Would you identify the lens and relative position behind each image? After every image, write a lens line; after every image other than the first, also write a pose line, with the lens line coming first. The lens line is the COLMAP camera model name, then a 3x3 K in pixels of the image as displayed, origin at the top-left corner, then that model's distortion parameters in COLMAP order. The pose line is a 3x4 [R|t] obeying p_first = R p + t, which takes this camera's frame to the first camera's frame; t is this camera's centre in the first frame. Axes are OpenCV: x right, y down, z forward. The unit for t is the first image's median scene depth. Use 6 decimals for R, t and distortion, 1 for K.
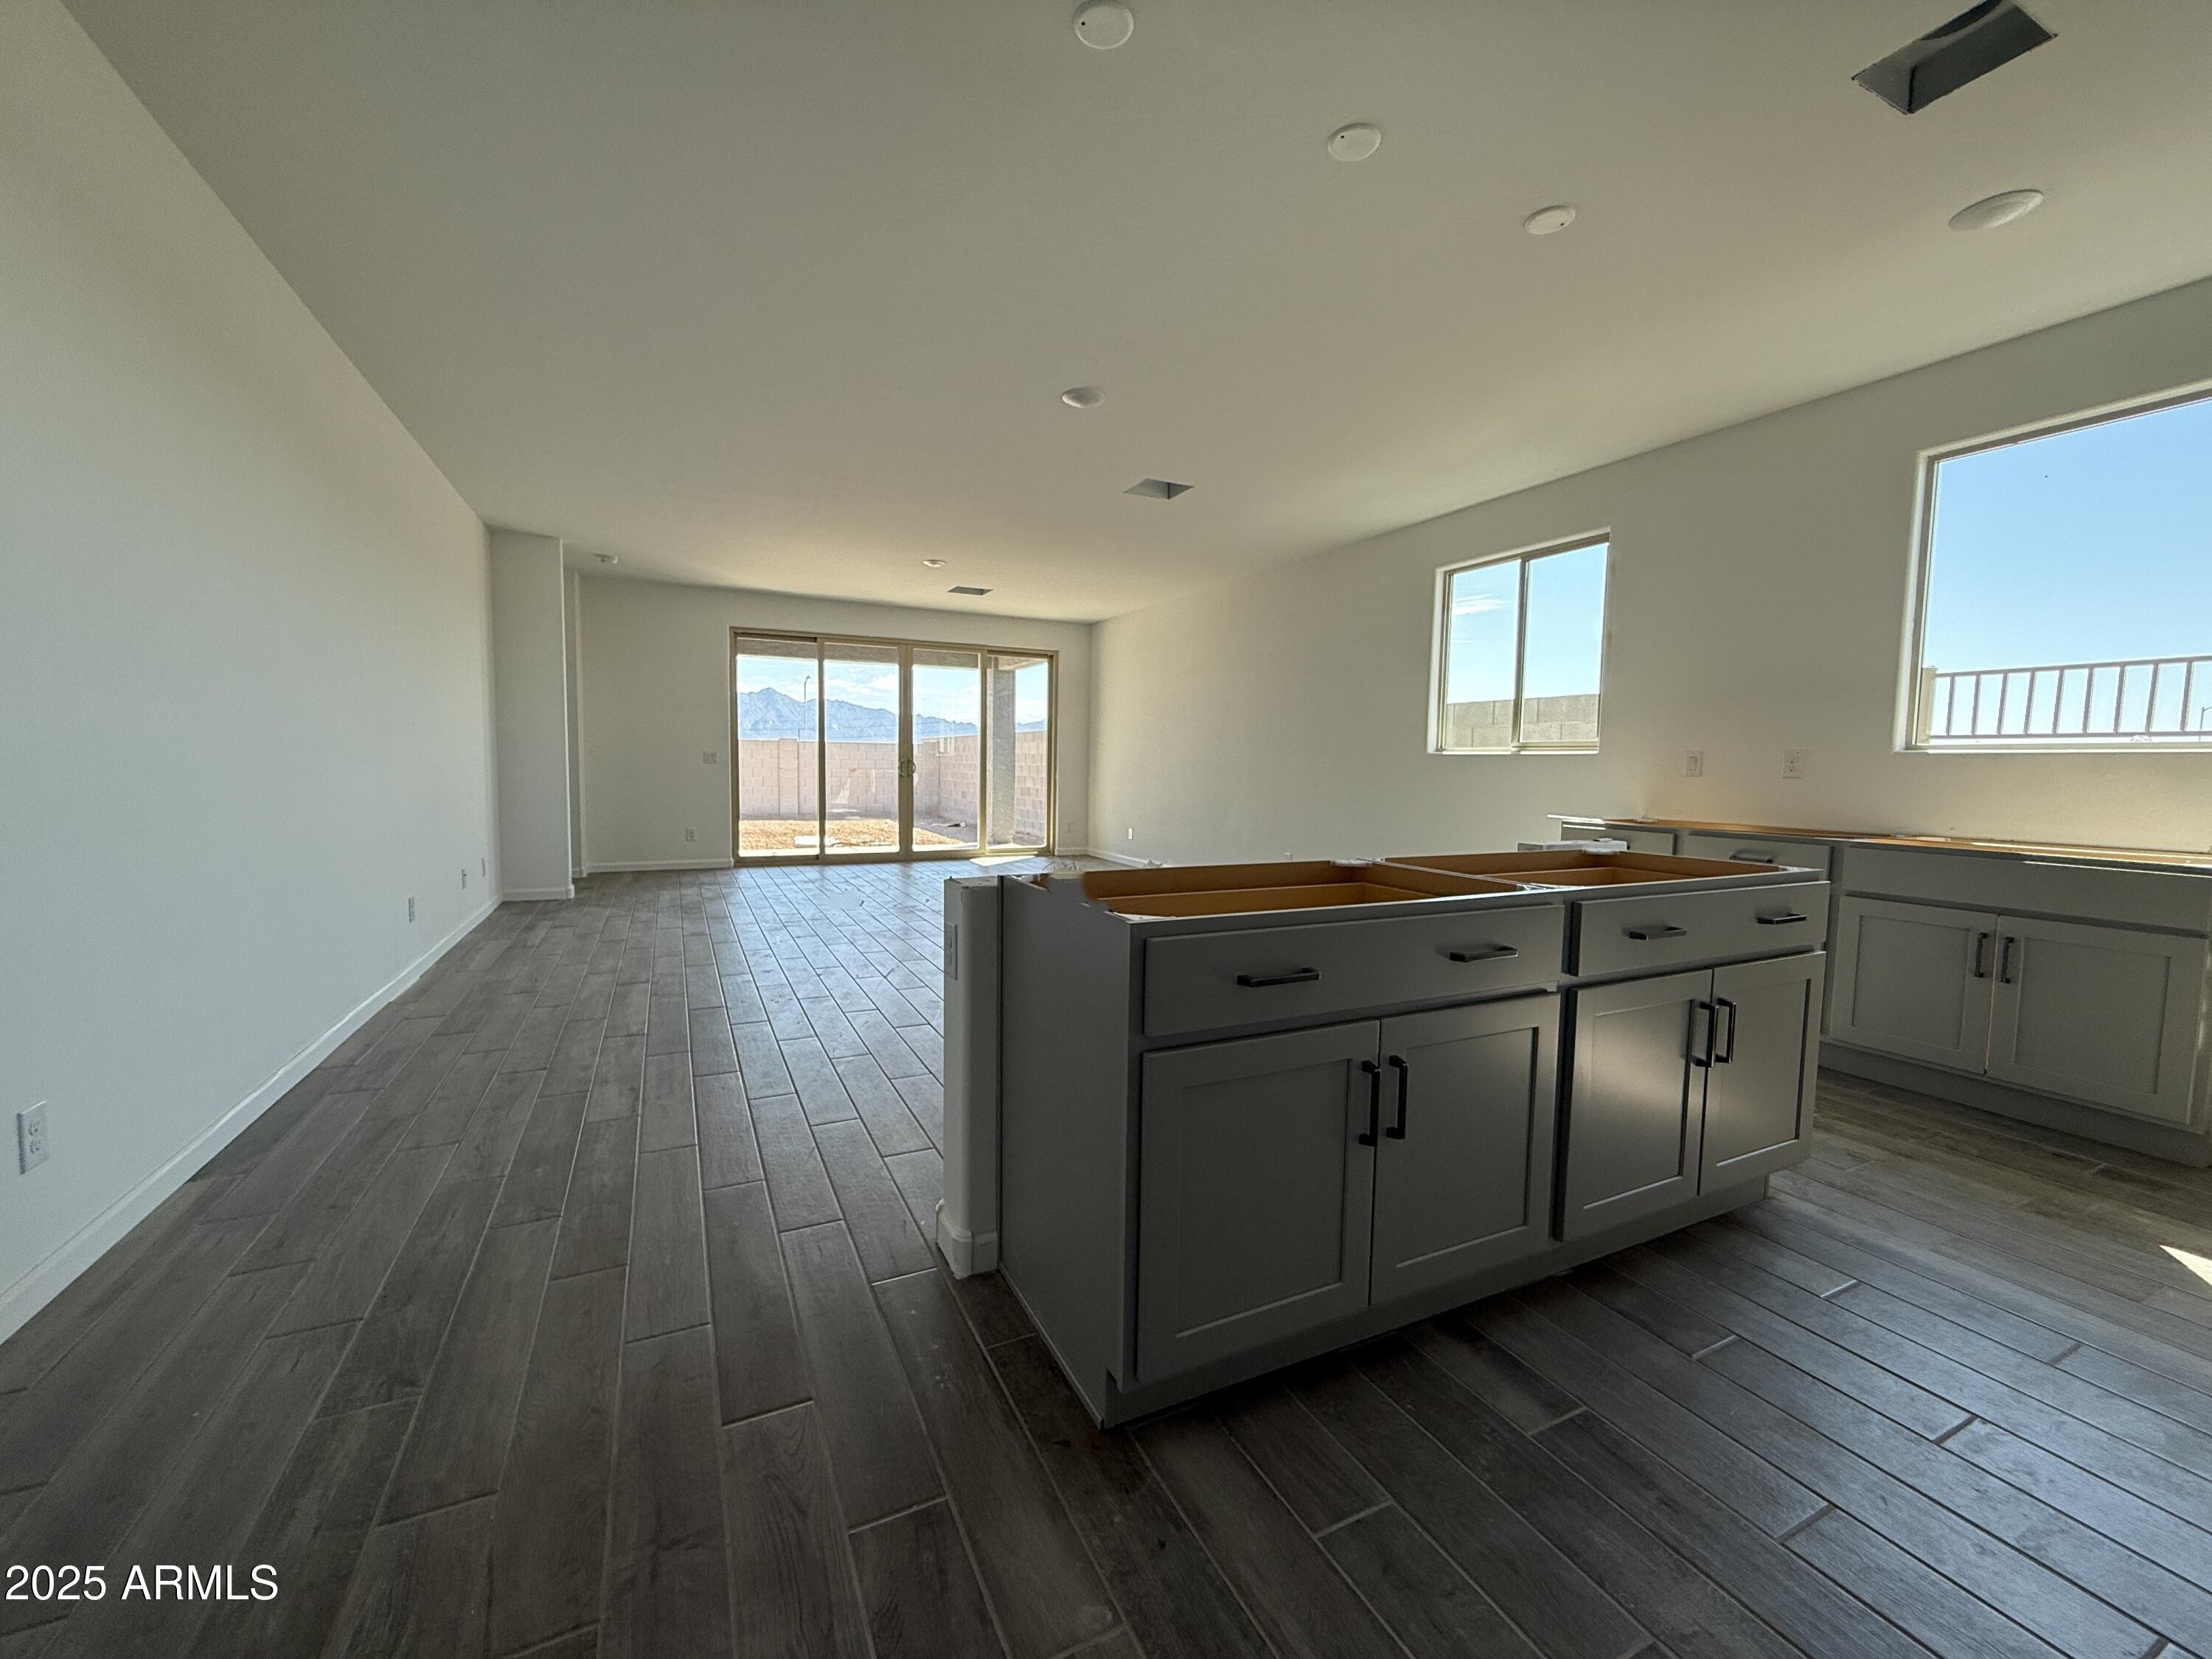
lens RADIAL K [[885.6, 0, 1095.8], [0, 885.6, 832.5], [0, 0, 1]] dist [-0.000275, 0.000178]
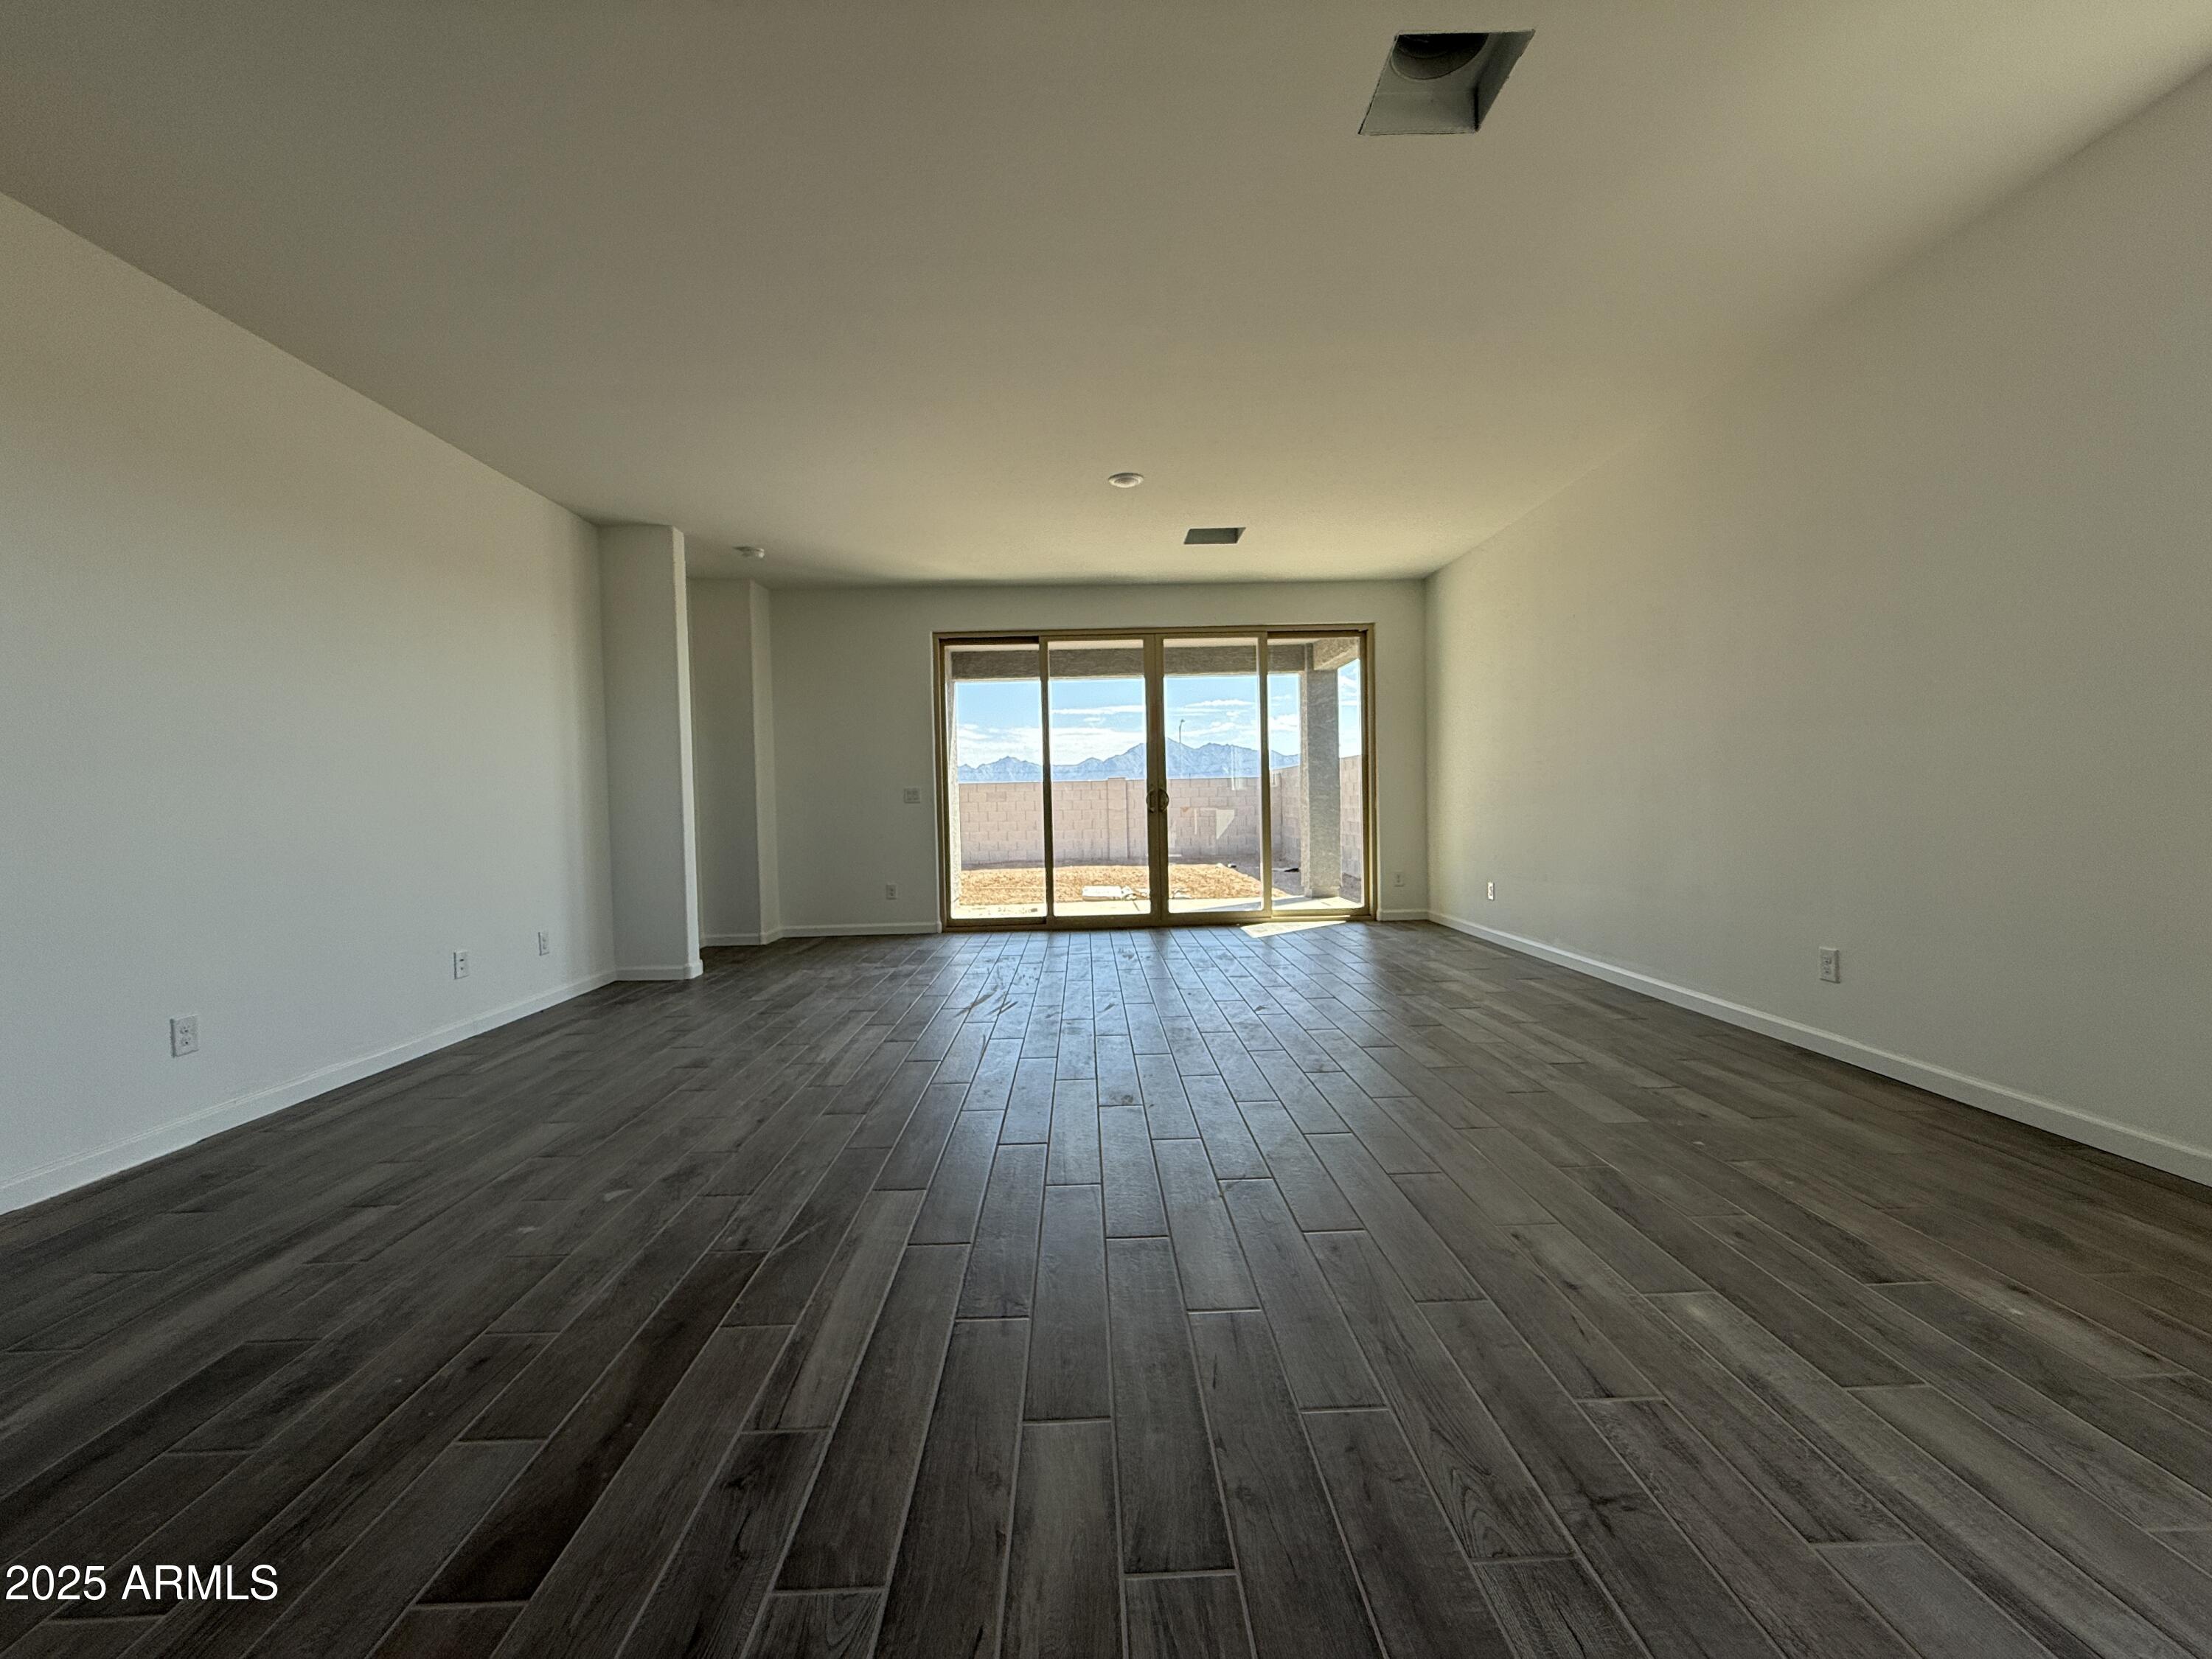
lens RADIAL K [[883.4, 0, 1103.3], [0, 883.4, 834.4], [0, 0, 1]] dist [-0.001147, 0.000522]
pose [[0.910807, -0.021342, -0.412281, 0.088625], [0.003924, 0.999065, -0.043047, -0.024609], [0.412815, 0.037590, 0.910039, 0.571078]]
